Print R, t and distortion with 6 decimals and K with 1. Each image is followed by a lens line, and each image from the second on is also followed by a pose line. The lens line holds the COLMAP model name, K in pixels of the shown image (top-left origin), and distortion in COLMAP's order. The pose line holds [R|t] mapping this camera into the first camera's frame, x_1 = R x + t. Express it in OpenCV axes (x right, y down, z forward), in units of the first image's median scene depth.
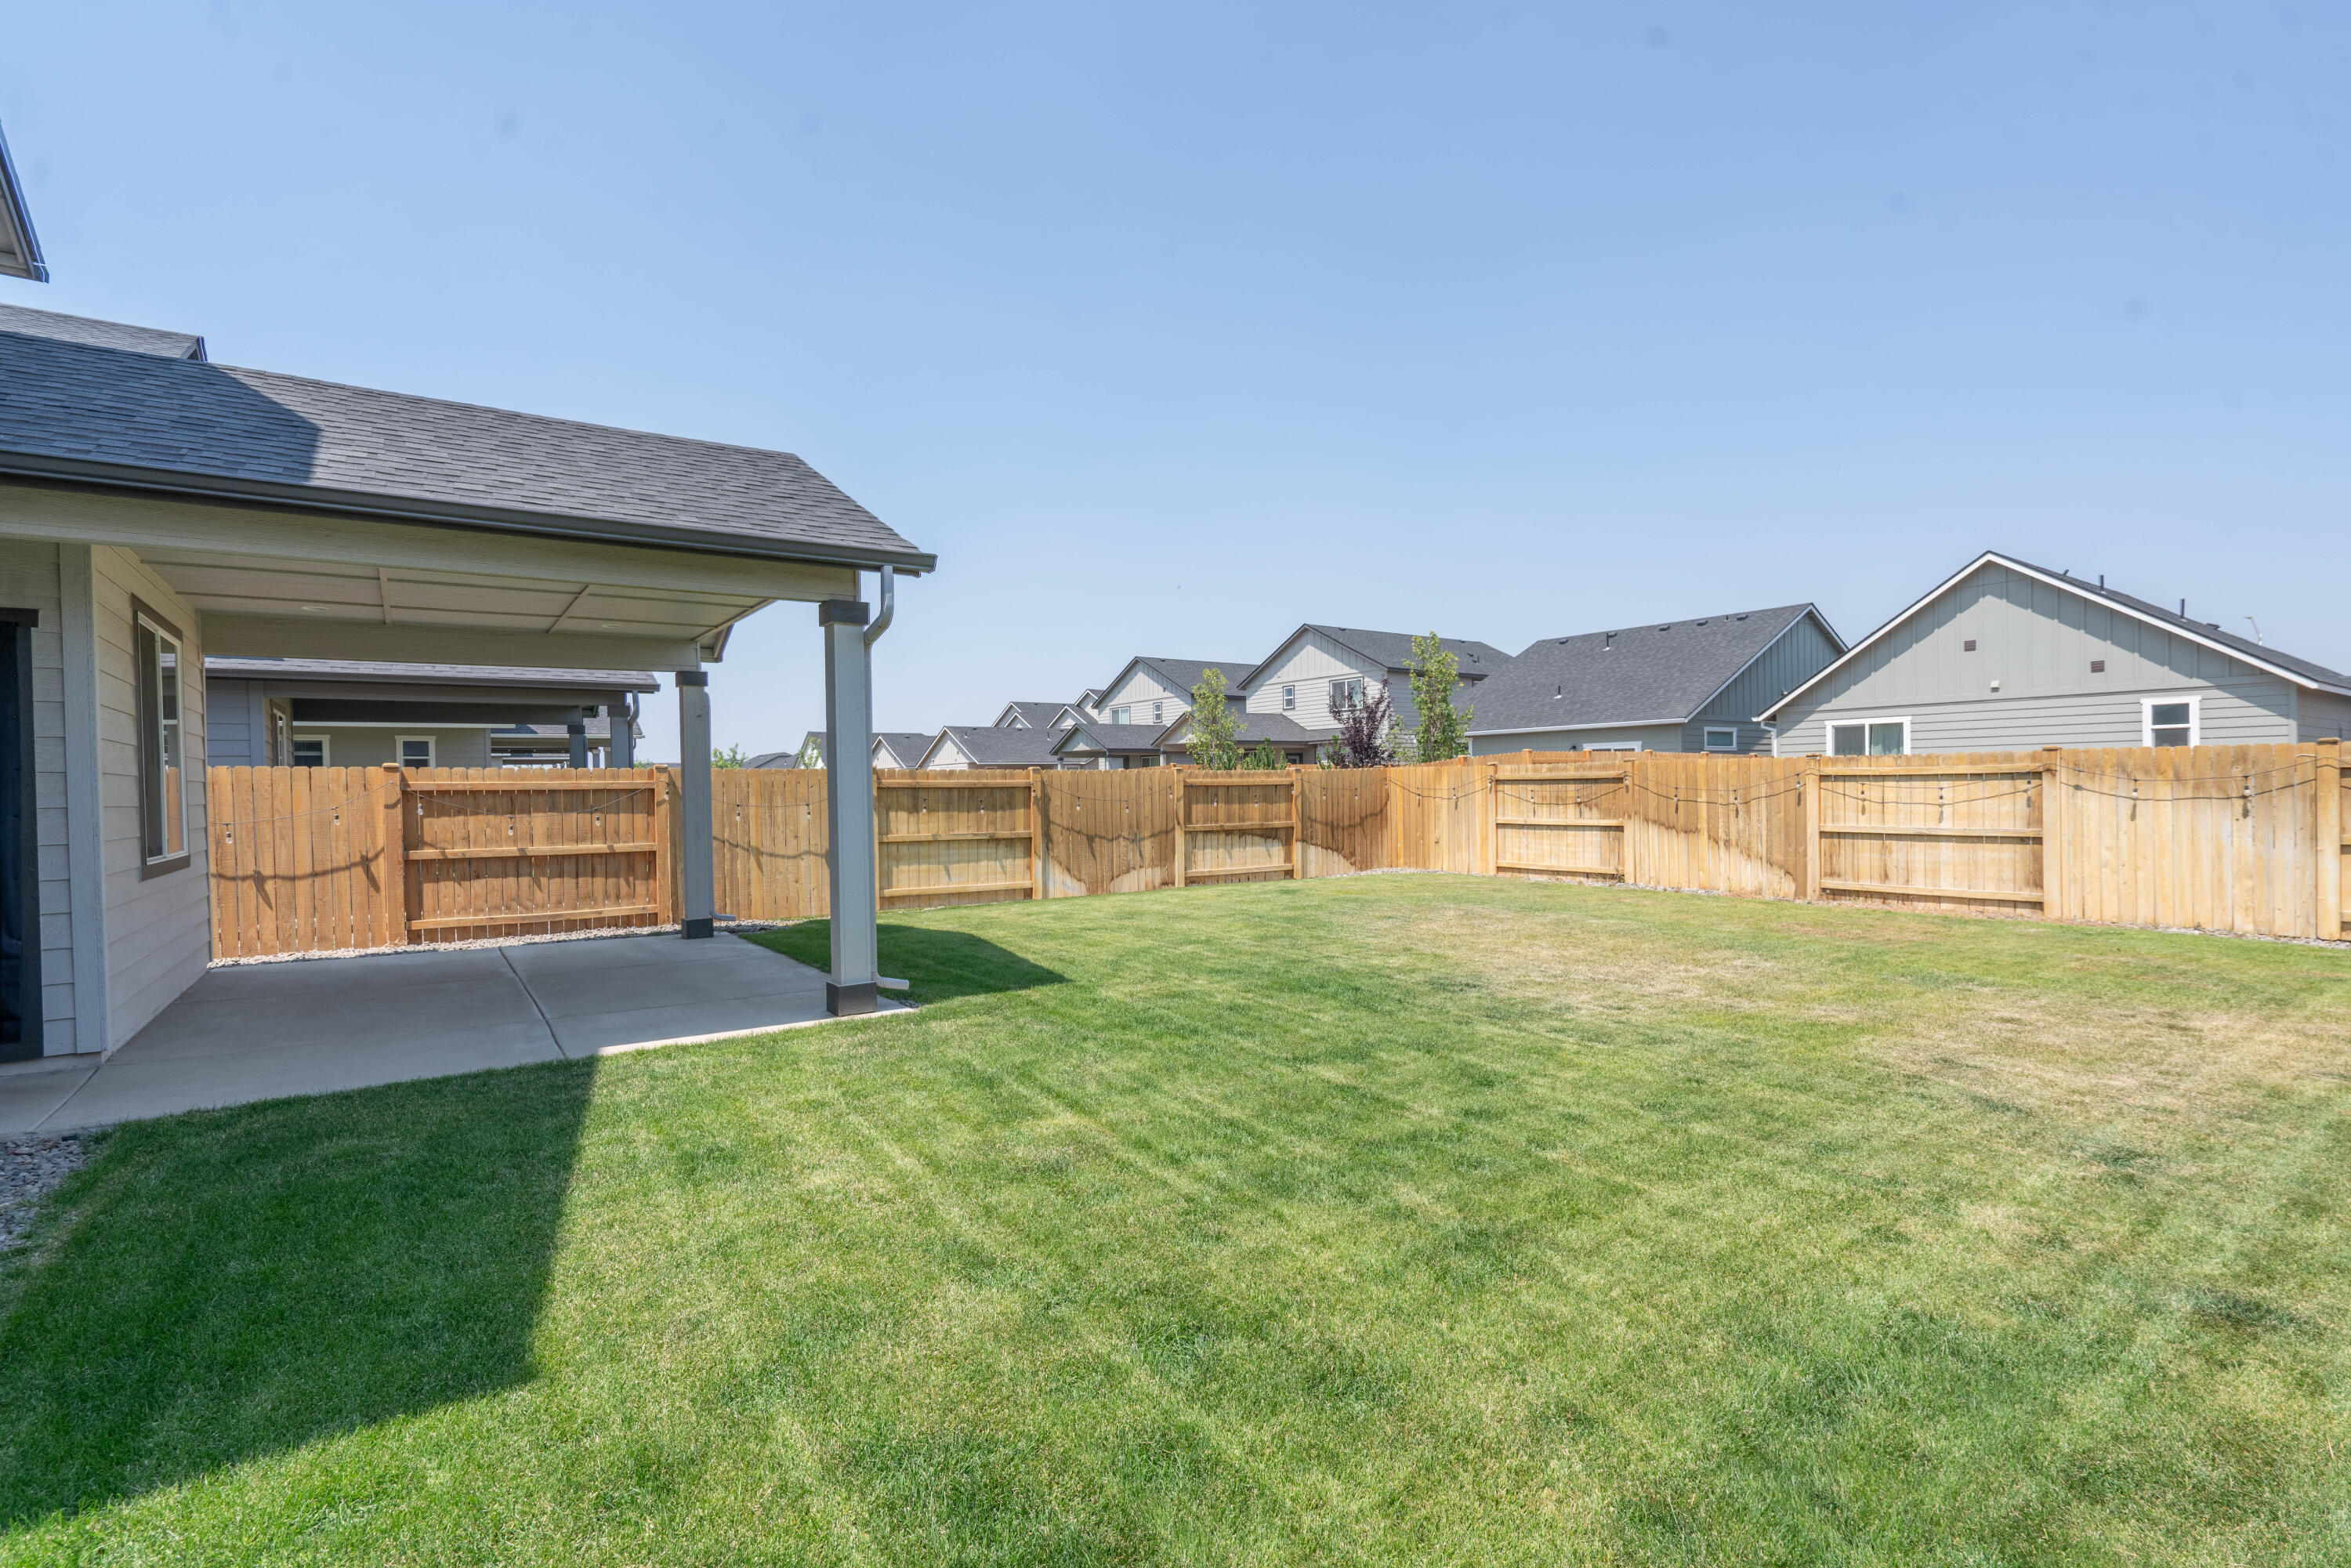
lens RADIAL K [[1073.9, 0, 1161.8], [0, 1073.9, 794.2], [0, 0, 1]] dist [-0.003887, 0.001067]
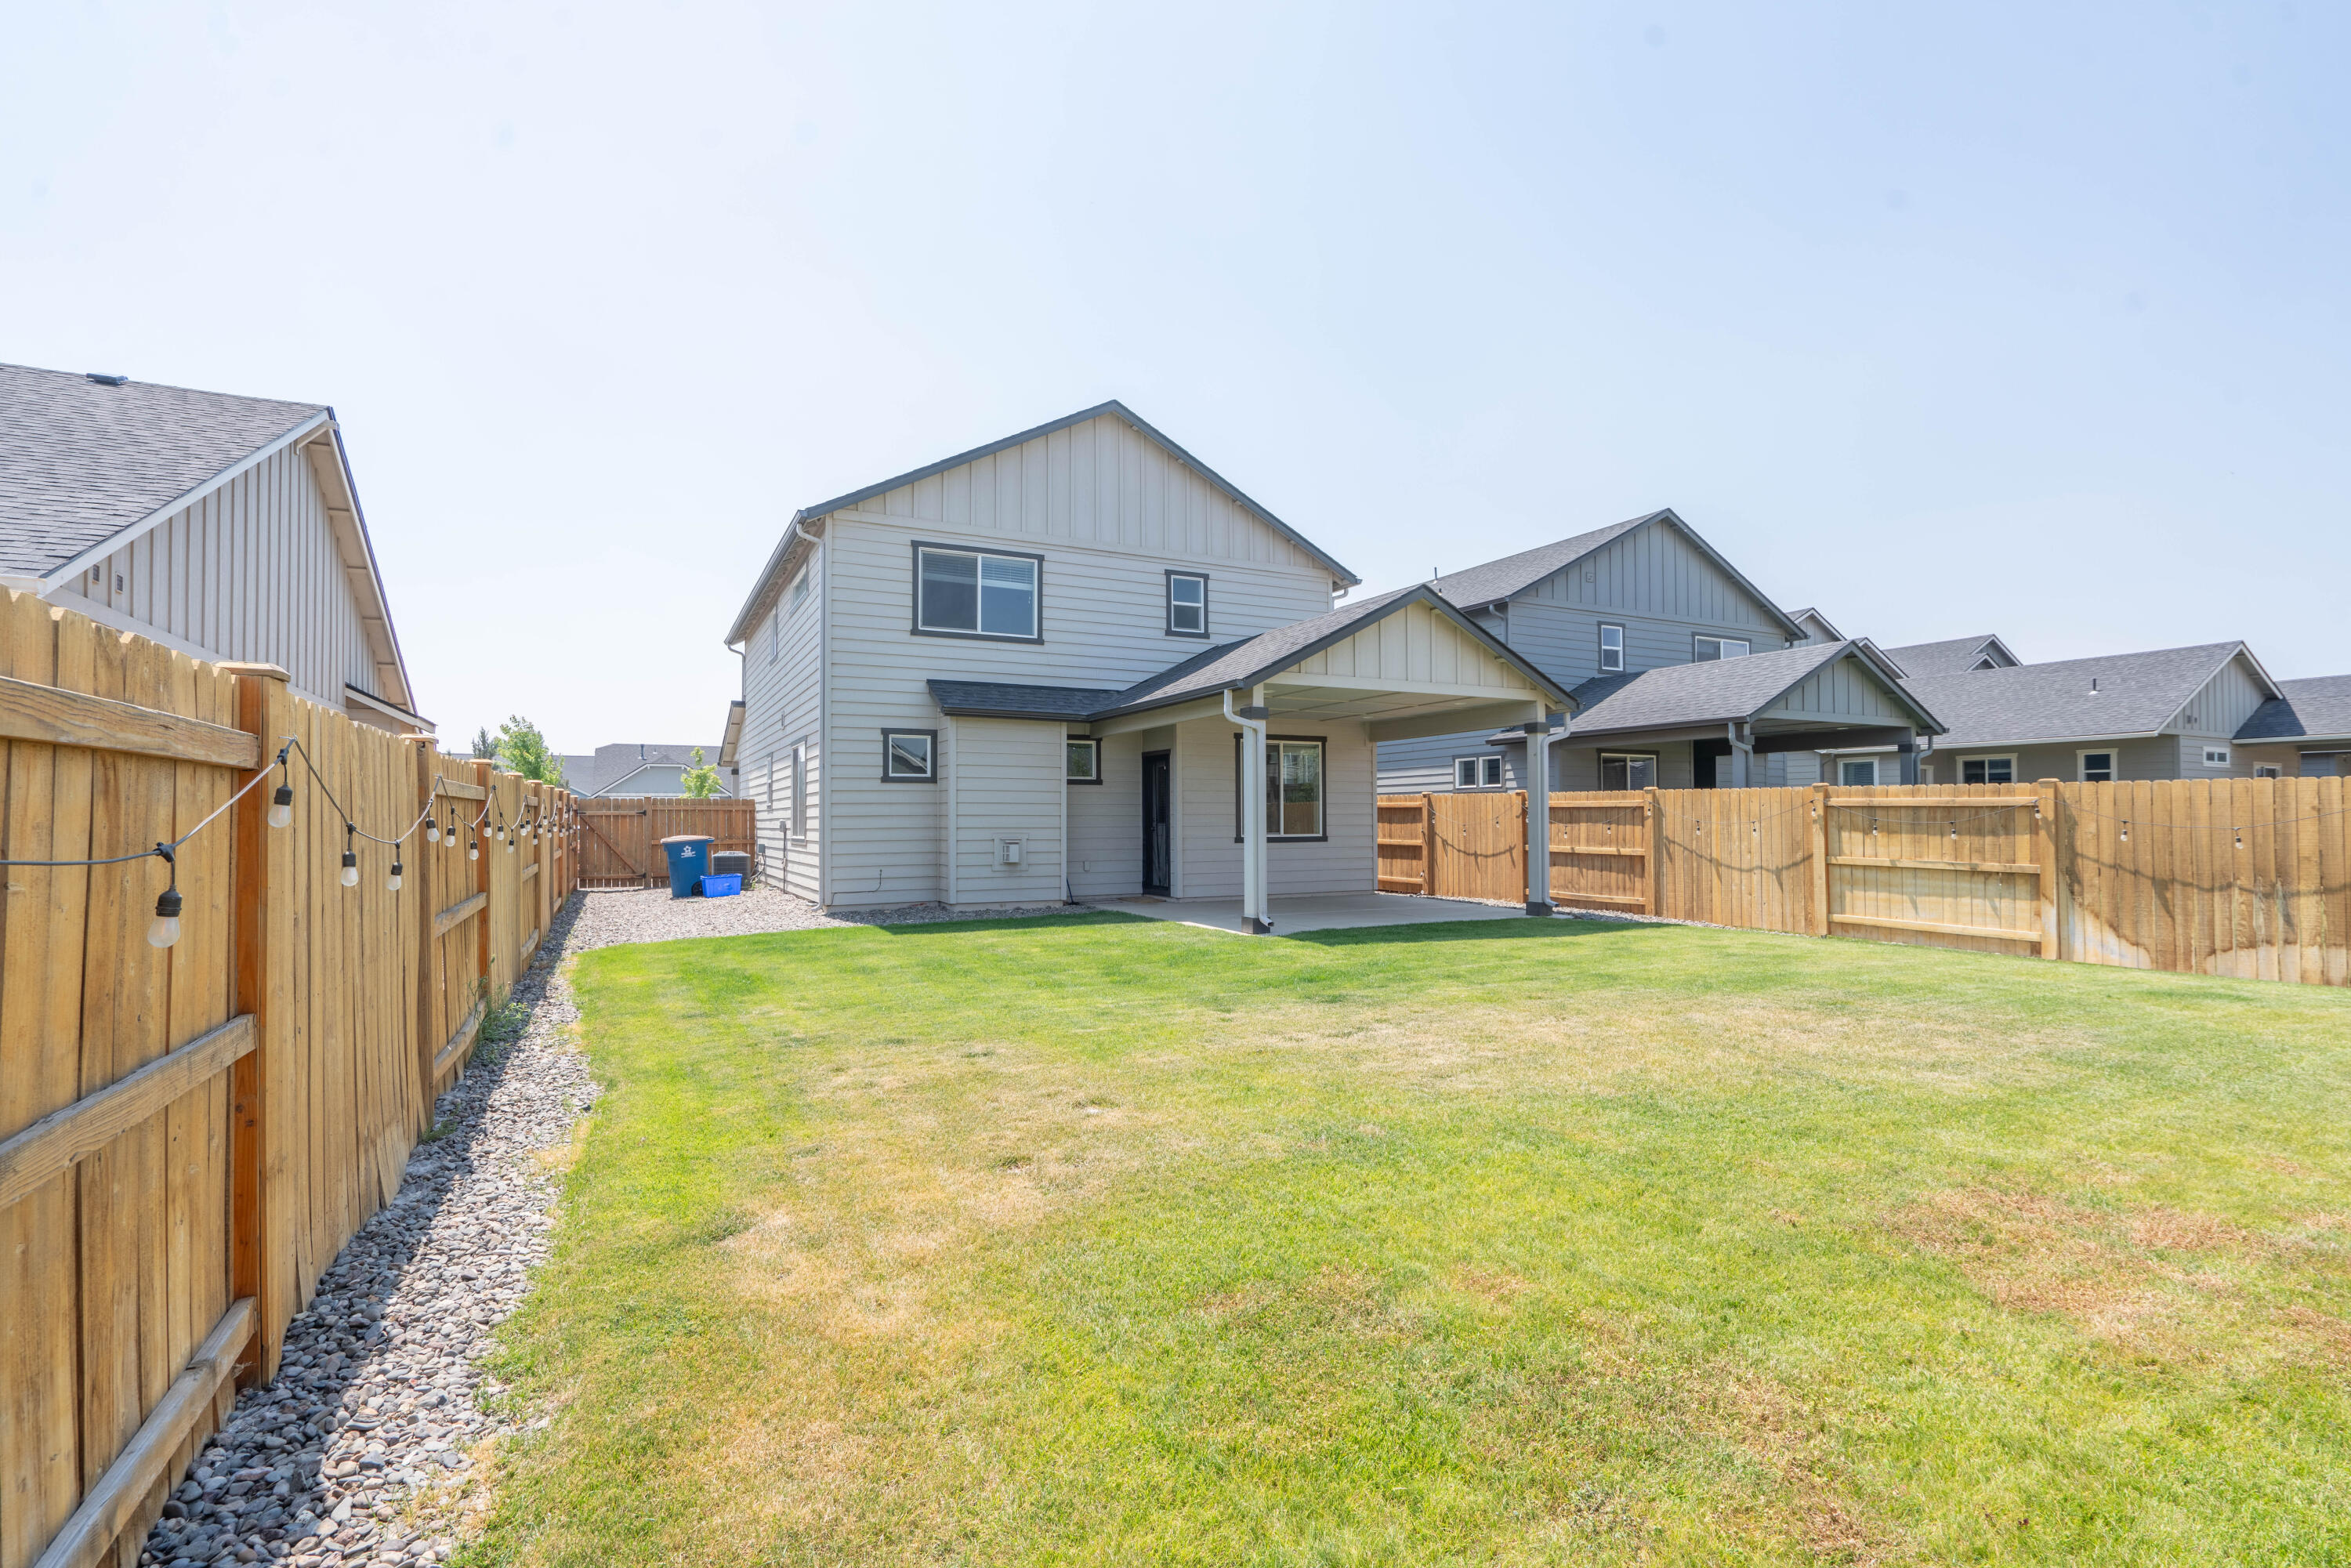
lens RADIAL K [[1073.9, 0, 1171.6], [0, 1073.9, 799.2], [0, 0, 1]] dist [-0.003887, 0.001067]
pose [[-0.148822, -0.001372, -0.988863, 0.699751], [-0.002484, 0.999996, -0.001014, -0.009086], [0.988861, 0.002305, -0.148824, 0.518523]]
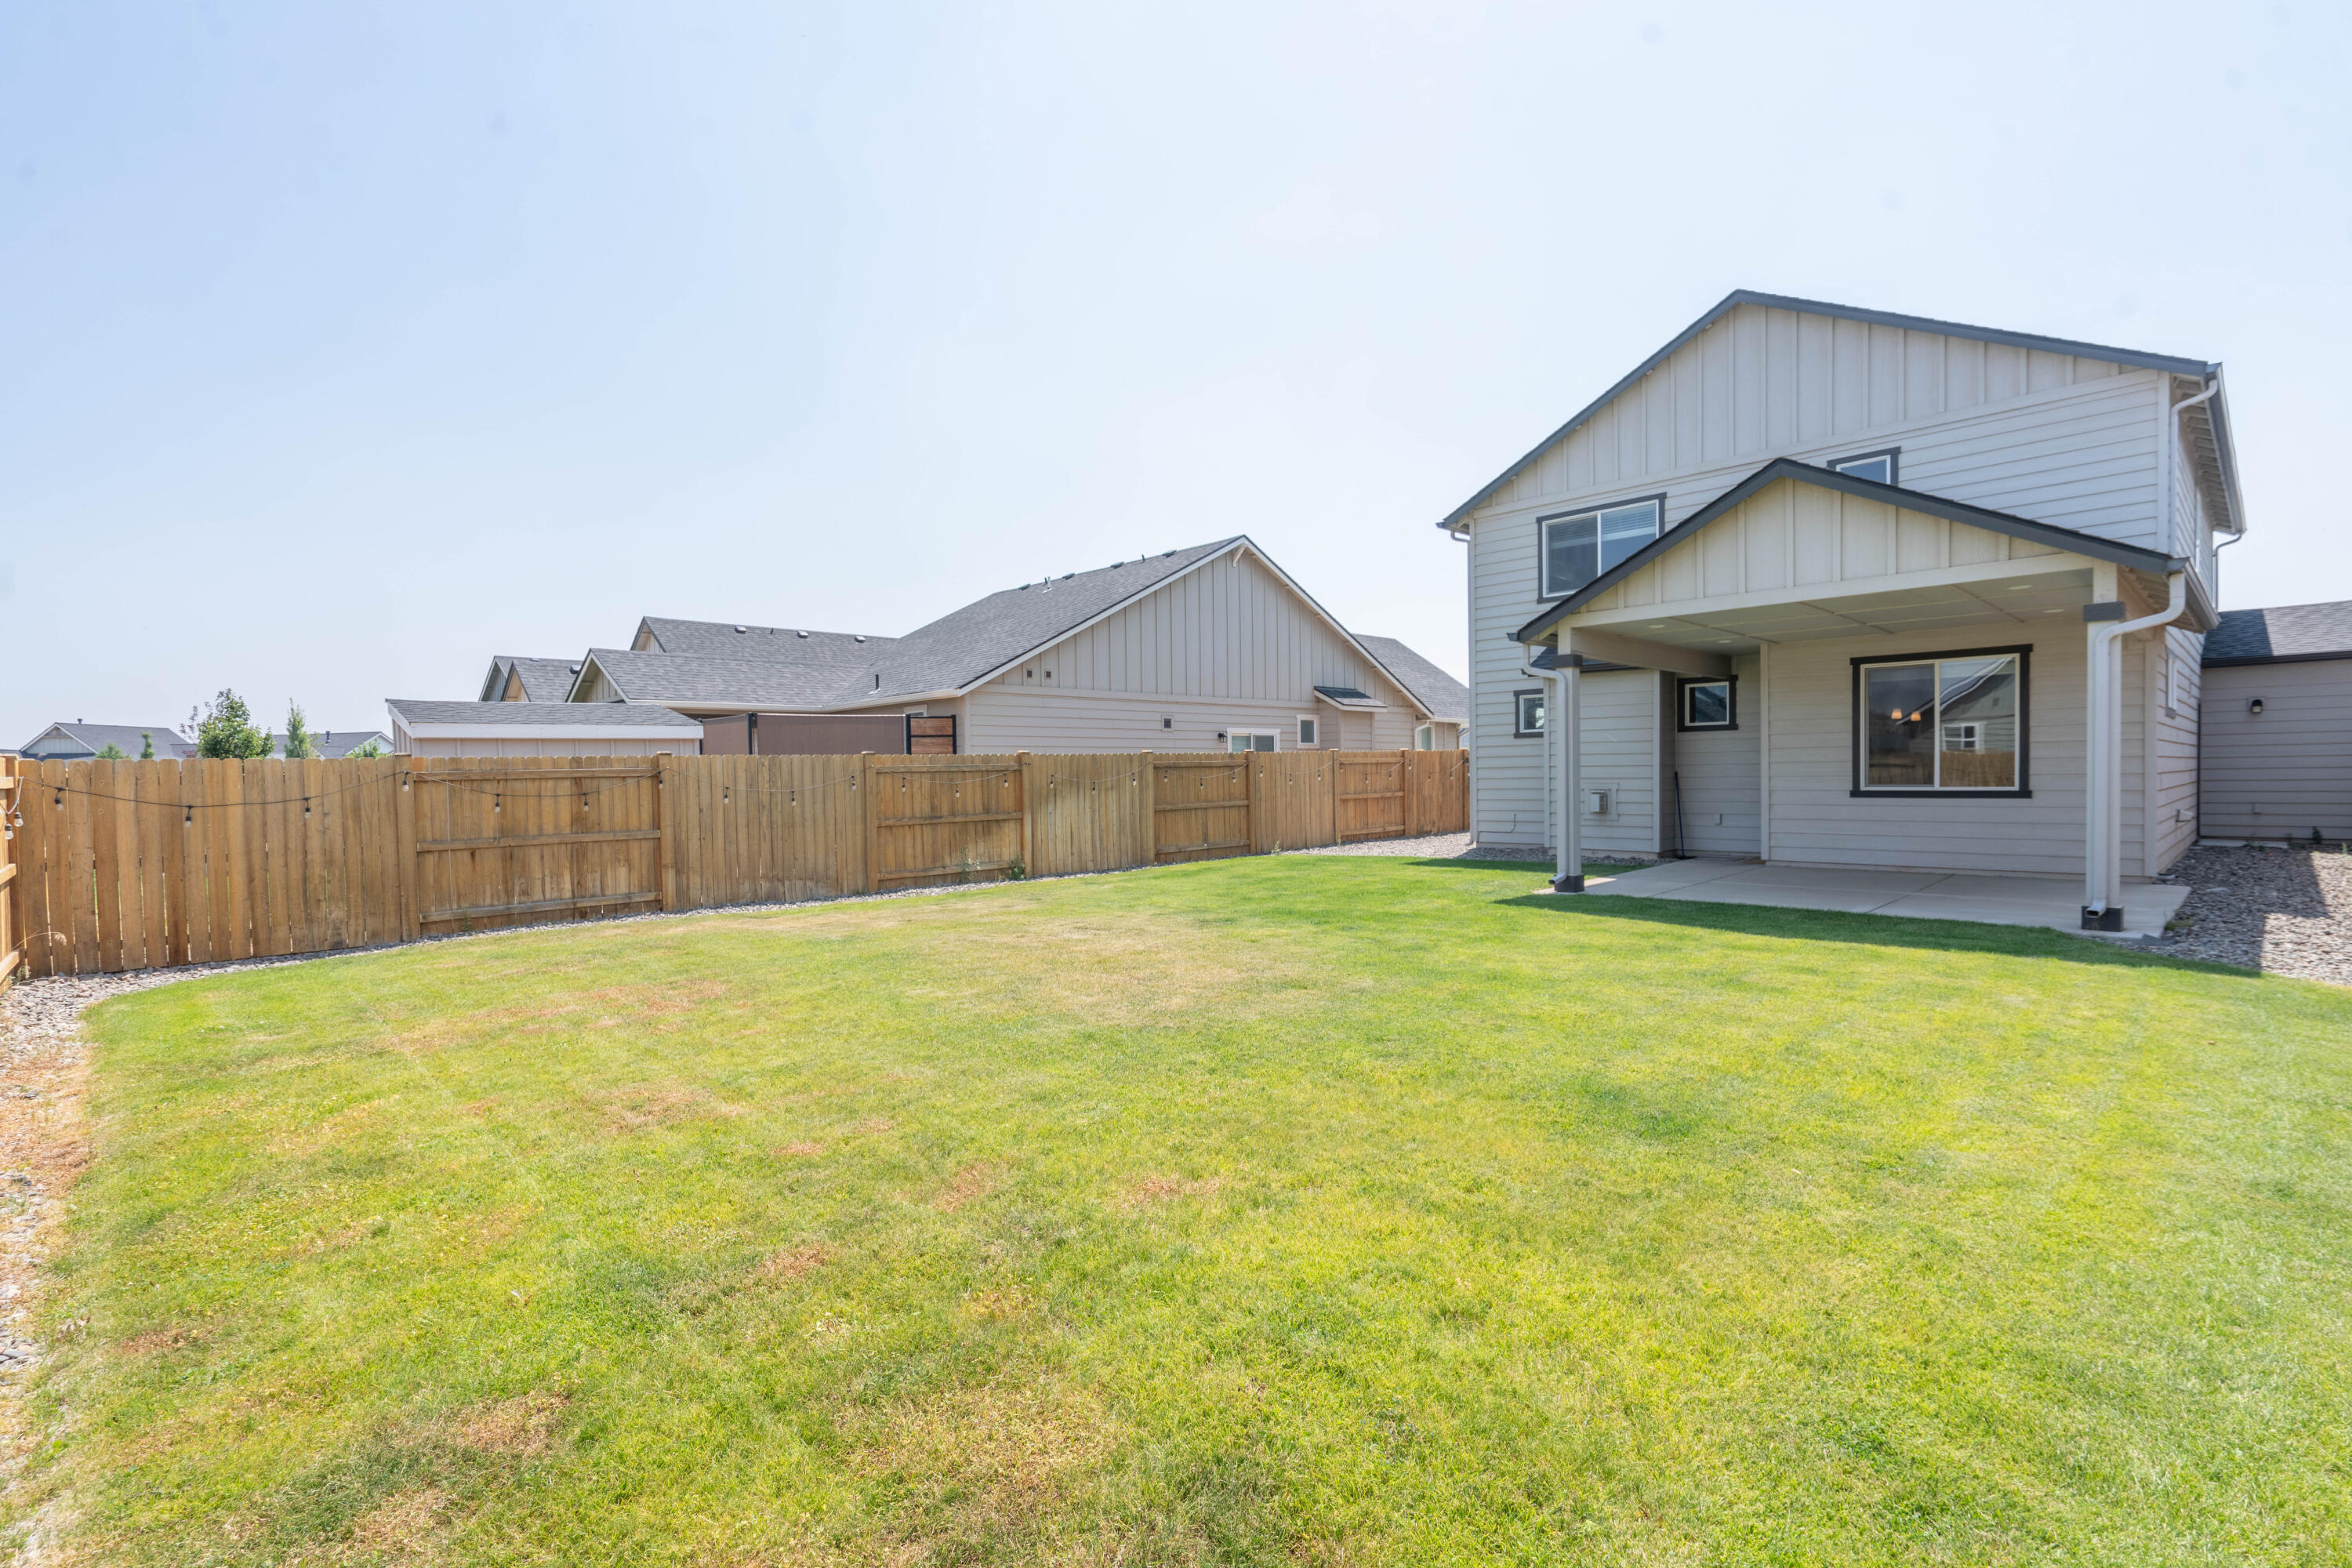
lens RADIAL K [[1074.4, 0, 1165.7], [0, 1074.4, 802.8], [0, 0, 1]] dist [-0.003887, 0.001067]
pose [[-0.990578, 0.036004, -0.132129, 0.270888], [0.031071, 0.998748, 0.039212, -0.012720], [0.133375, 0.034737, -0.990457, 1.200972]]
